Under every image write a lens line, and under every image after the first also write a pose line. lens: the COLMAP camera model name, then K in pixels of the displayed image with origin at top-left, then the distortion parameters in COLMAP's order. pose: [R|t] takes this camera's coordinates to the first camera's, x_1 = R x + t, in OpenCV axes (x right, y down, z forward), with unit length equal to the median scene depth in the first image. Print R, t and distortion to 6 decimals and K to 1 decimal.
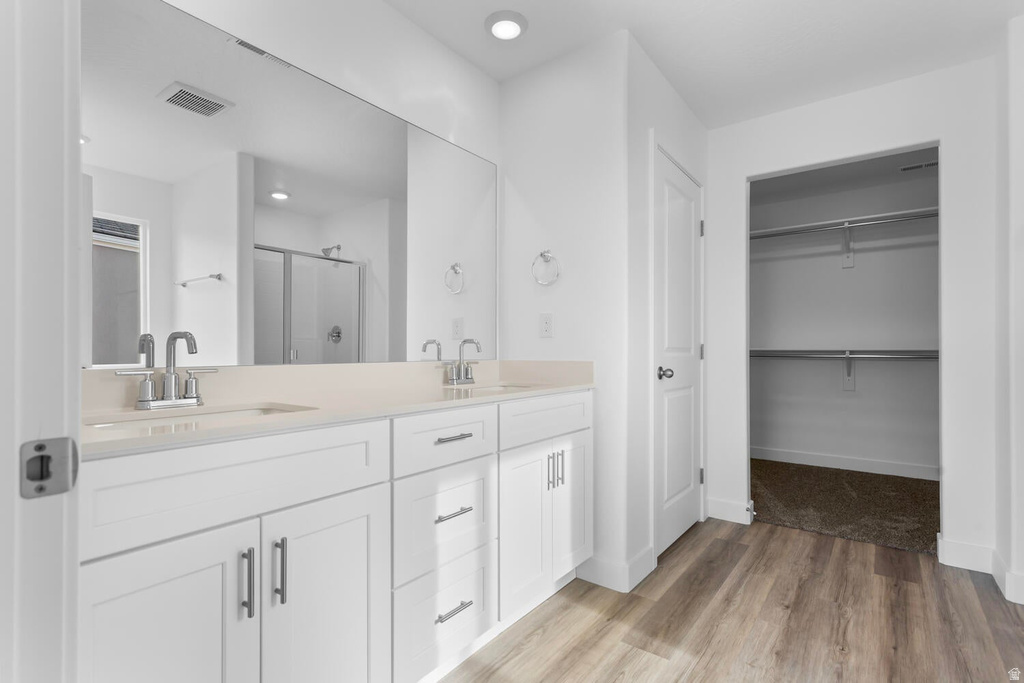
lens RADIAL K [[501.6, 0, 512.0], [0, 501.6, 341.5], [0, 0, 1]] dist [0.015561, 0.000949]
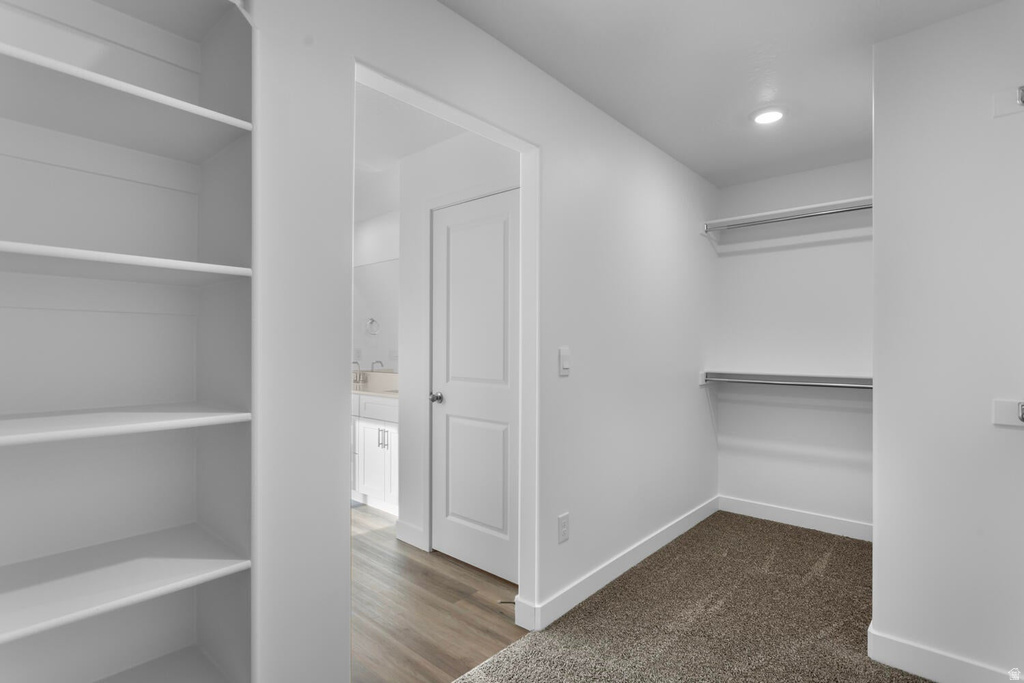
lens RADIAL K [[505.0, 0, 512.0], [0, 505.0, 341.5], [0, 0, 1]] dist [-0.004119, 0.004897]
pose [[-0.098415, -0.023024, -0.994879, 1.853242], [0.003842, 0.999716, -0.023516, -0.053506], [0.995138, -0.006137, -0.098299, 1.627169]]
